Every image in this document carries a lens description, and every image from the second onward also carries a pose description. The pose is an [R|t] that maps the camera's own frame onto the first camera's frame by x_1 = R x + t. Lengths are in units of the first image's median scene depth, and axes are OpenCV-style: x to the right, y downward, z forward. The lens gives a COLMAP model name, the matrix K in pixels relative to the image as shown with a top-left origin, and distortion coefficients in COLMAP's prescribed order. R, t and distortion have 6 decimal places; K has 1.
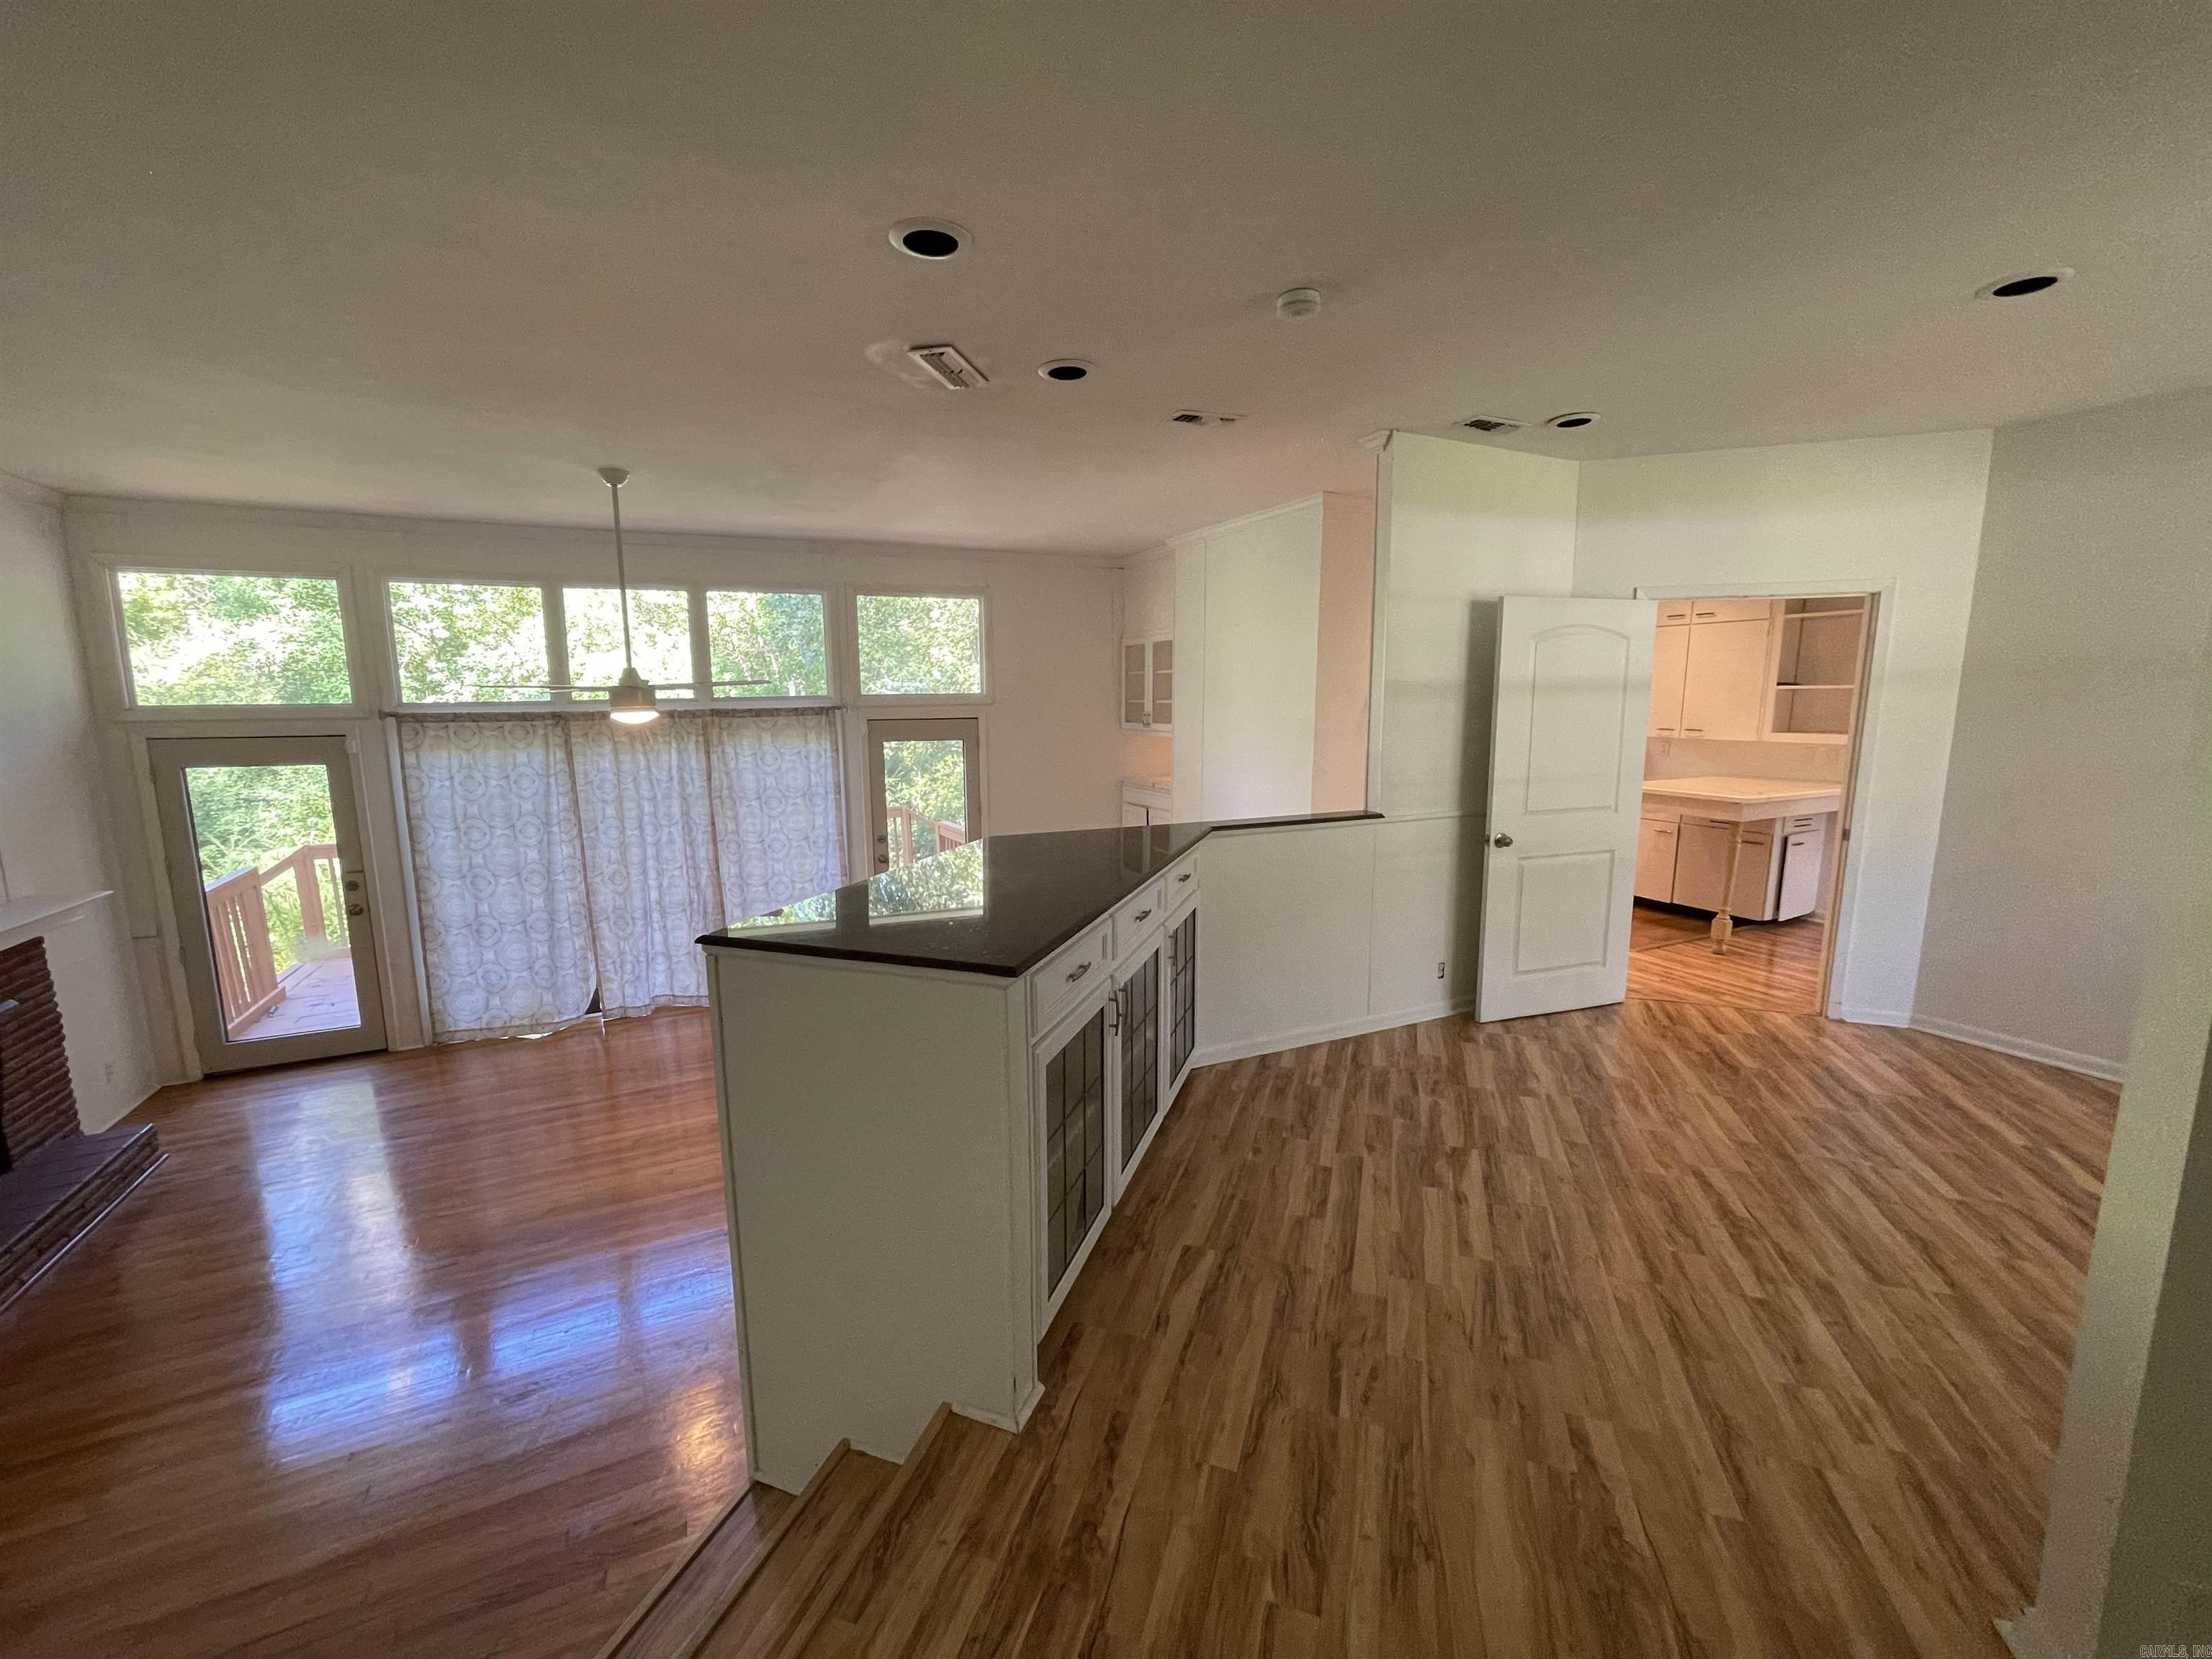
lens RADIAL K [[895.6, 0, 1106.9], [0, 895.6, 838.5], [0, 0, 1]] dist [0.006418, 0.000367]
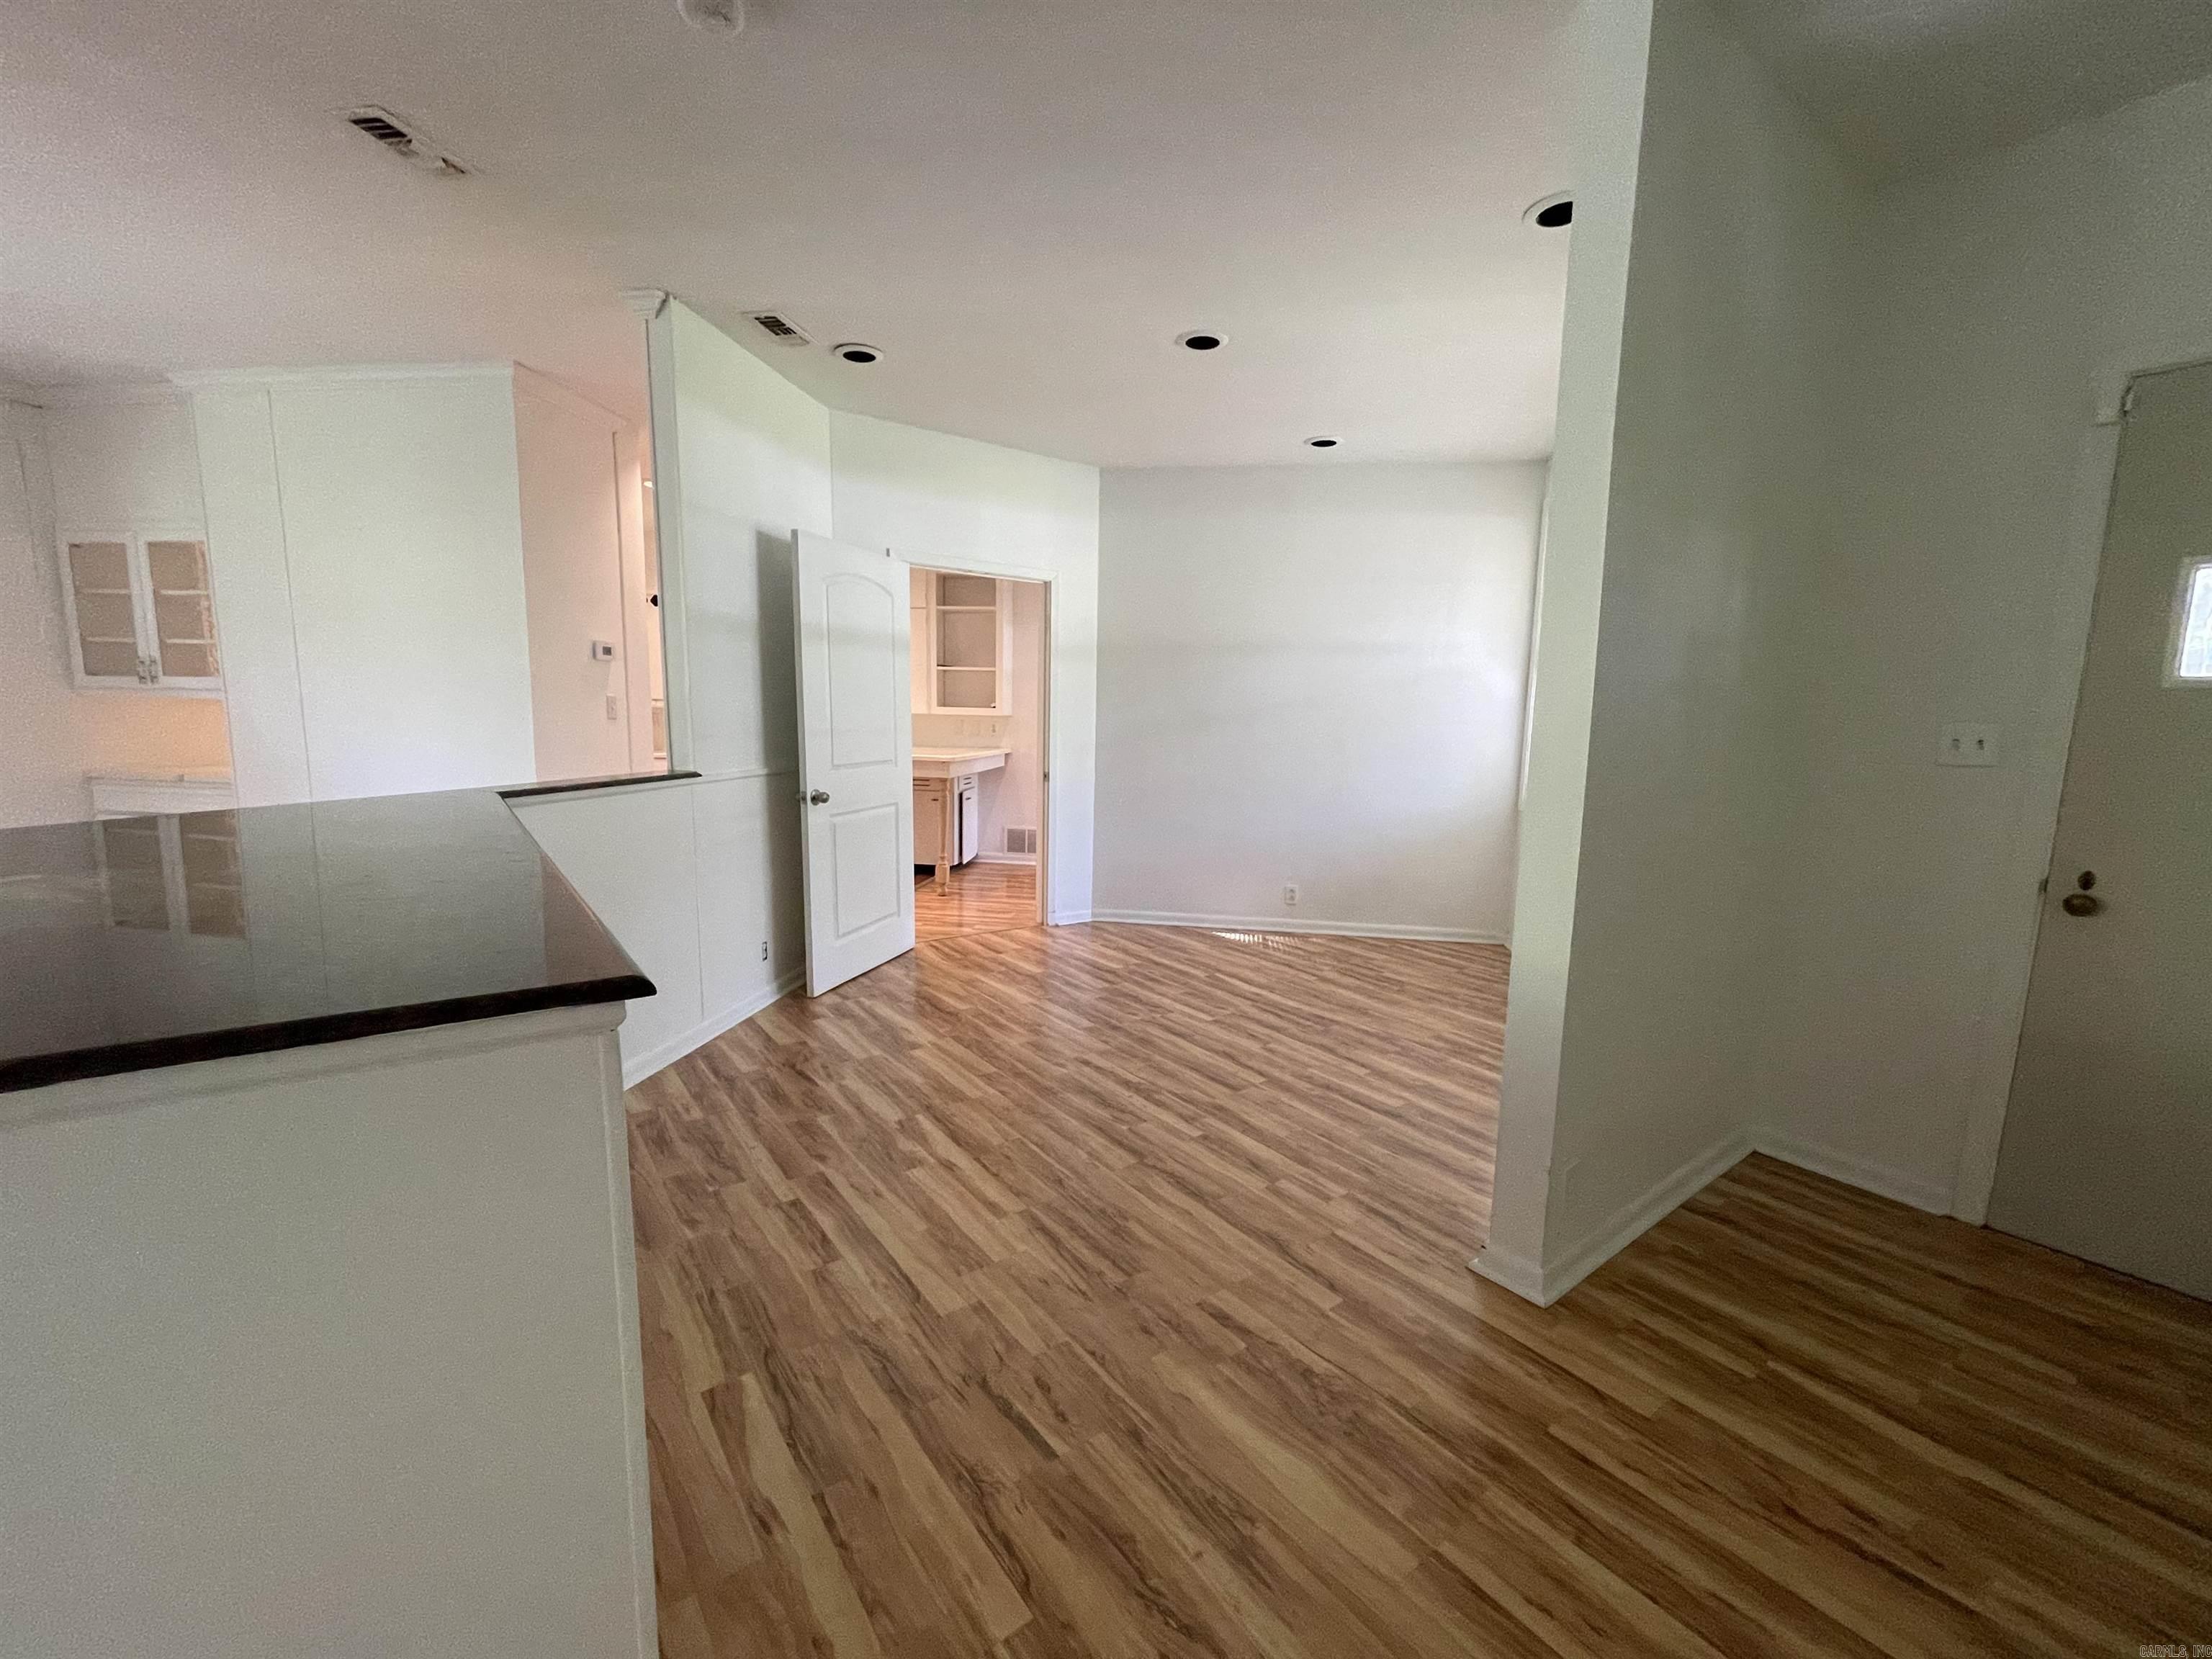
lens RADIAL K [[895.6, 0, 1099.3], [0, 895.6, 836.2], [0, 0, 1]] dist [0.006418, 0.000367]
pose [[0.582324, -0.096707, 0.807185, -0.152466], [0.104111, 0.993595, 0.043932, 0.034093], [-0.806263, 0.058454, 0.588662, 0.233596]]
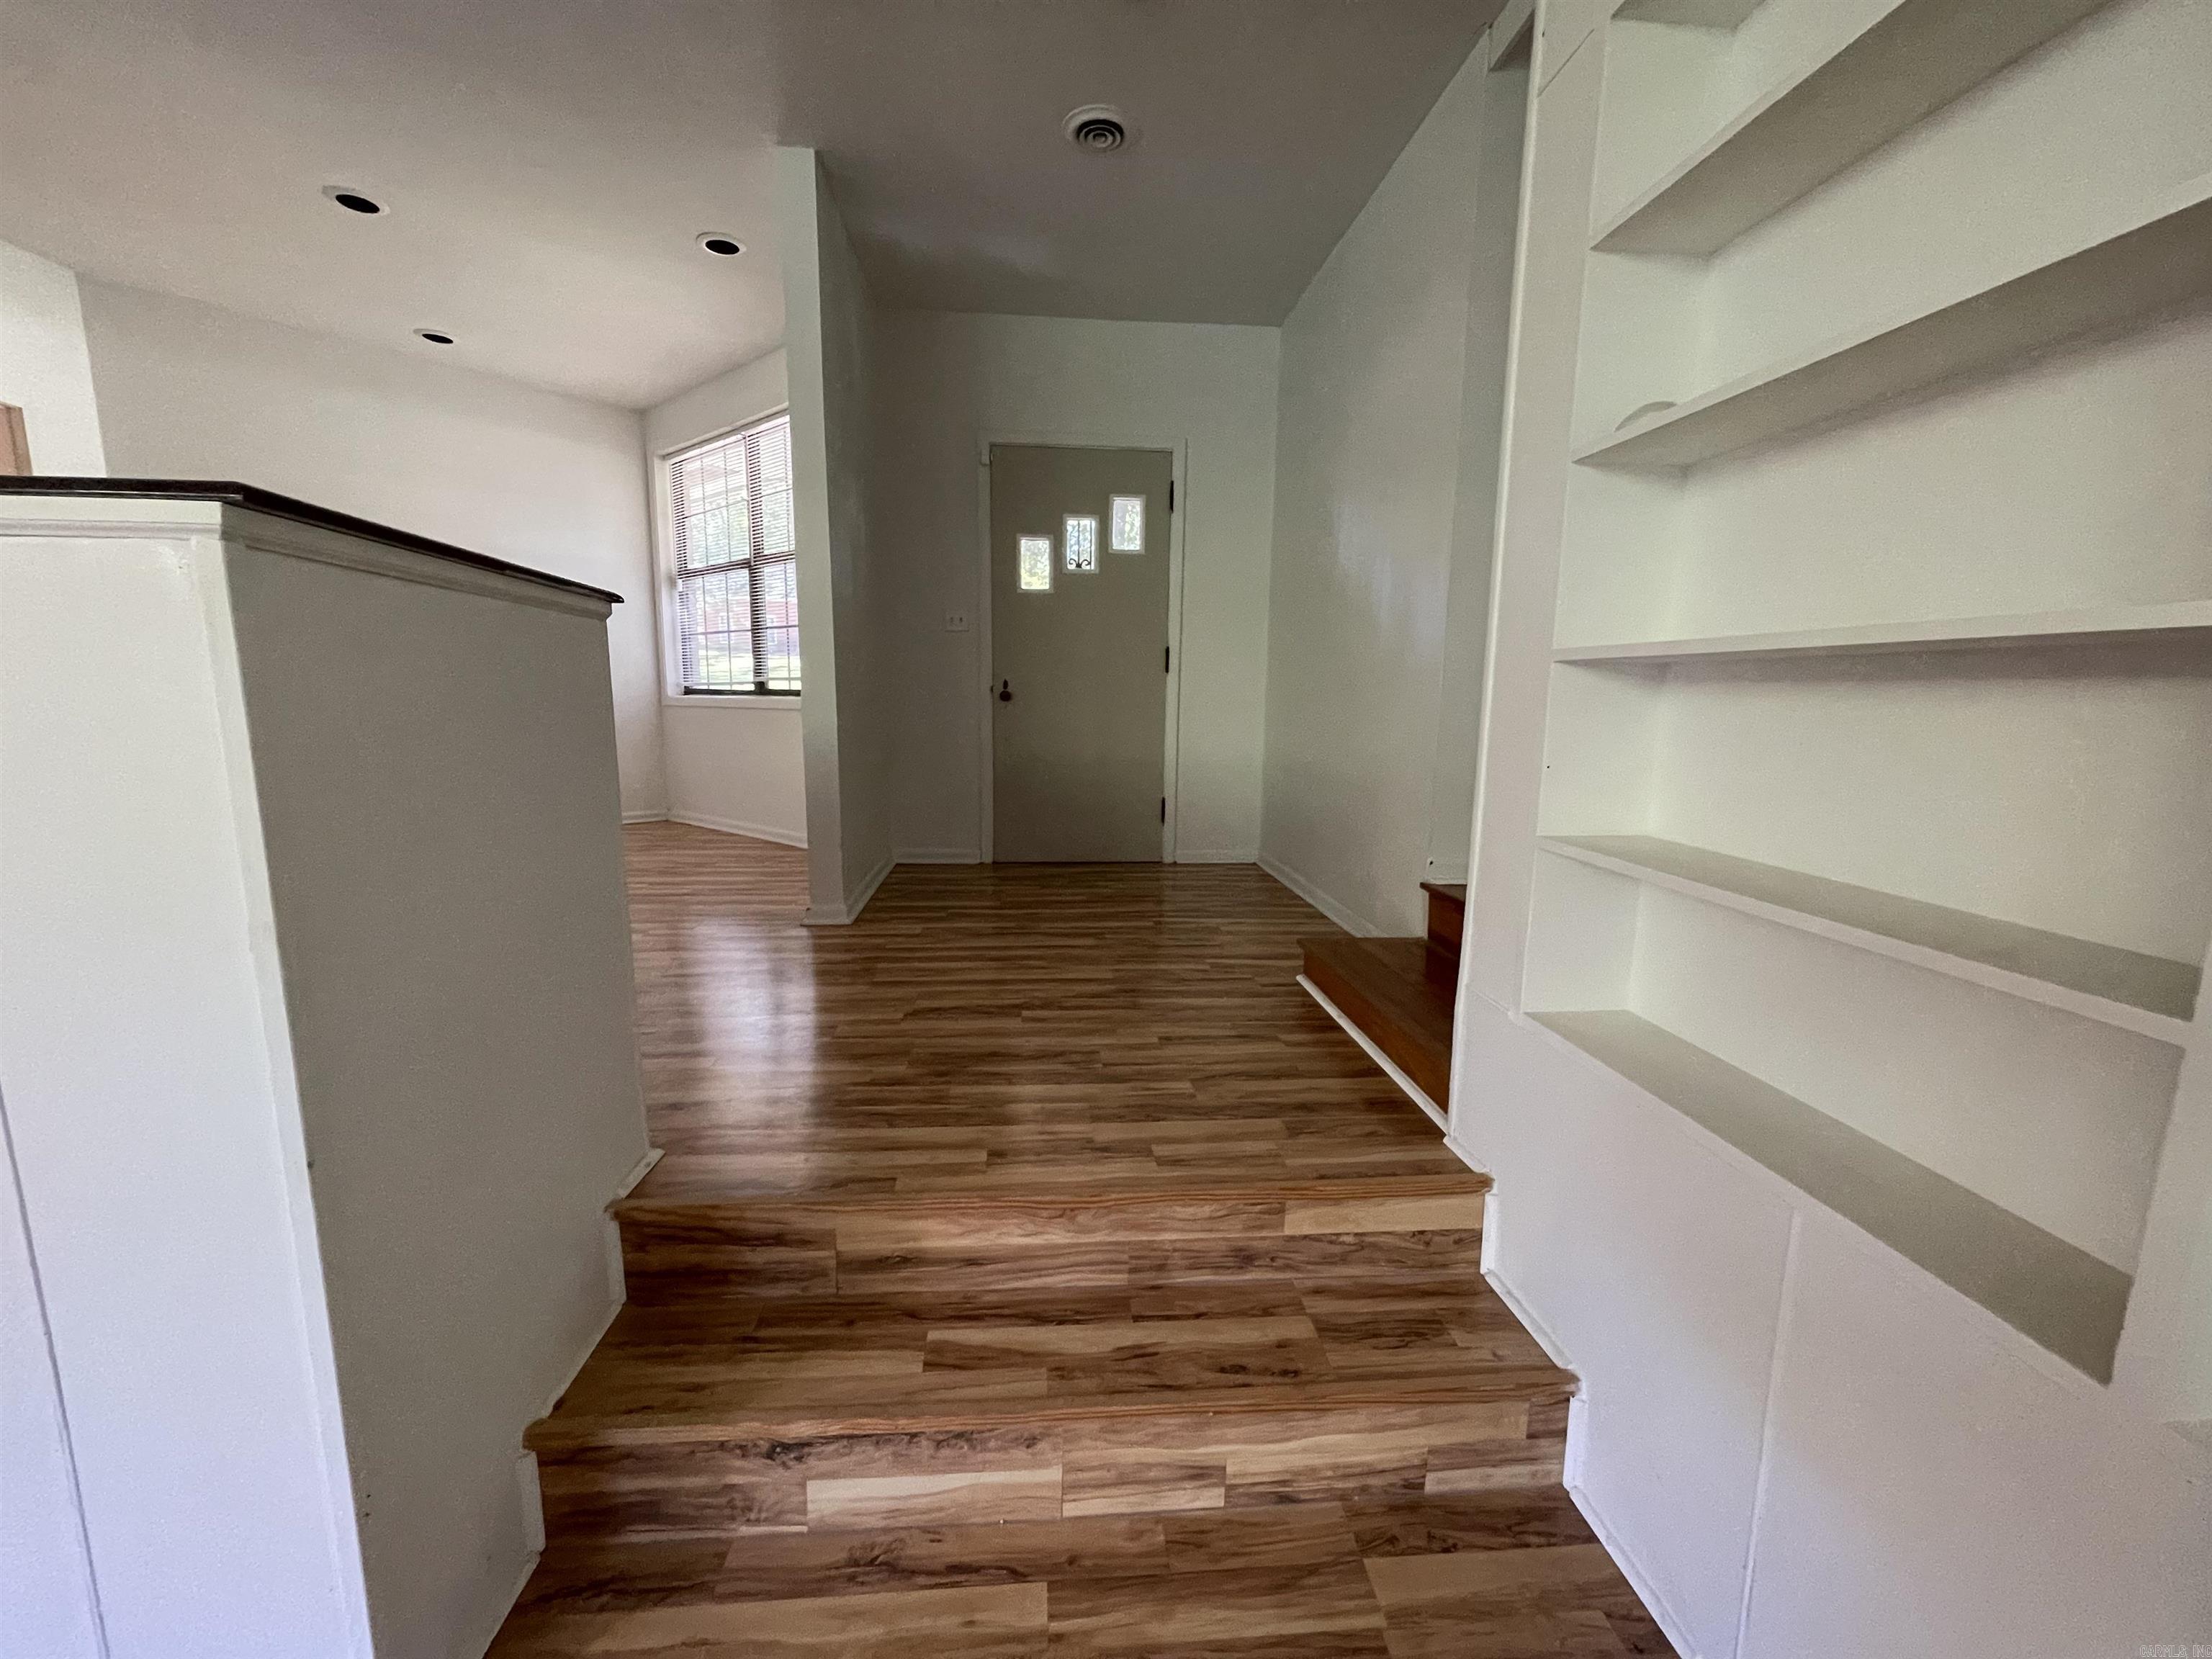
lens RADIAL K [[895.6, 0, 1103.4], [0, 895.6, 826.7], [0, 0, 1]] dist [0.006418, 0.000367]
pose [[-0.385673, -0.133408, 0.912940, -0.490763], [0.135898, 0.970484, 0.199228, 0.113217], [-0.912572, 0.200903, -0.356159, 0.408072]]
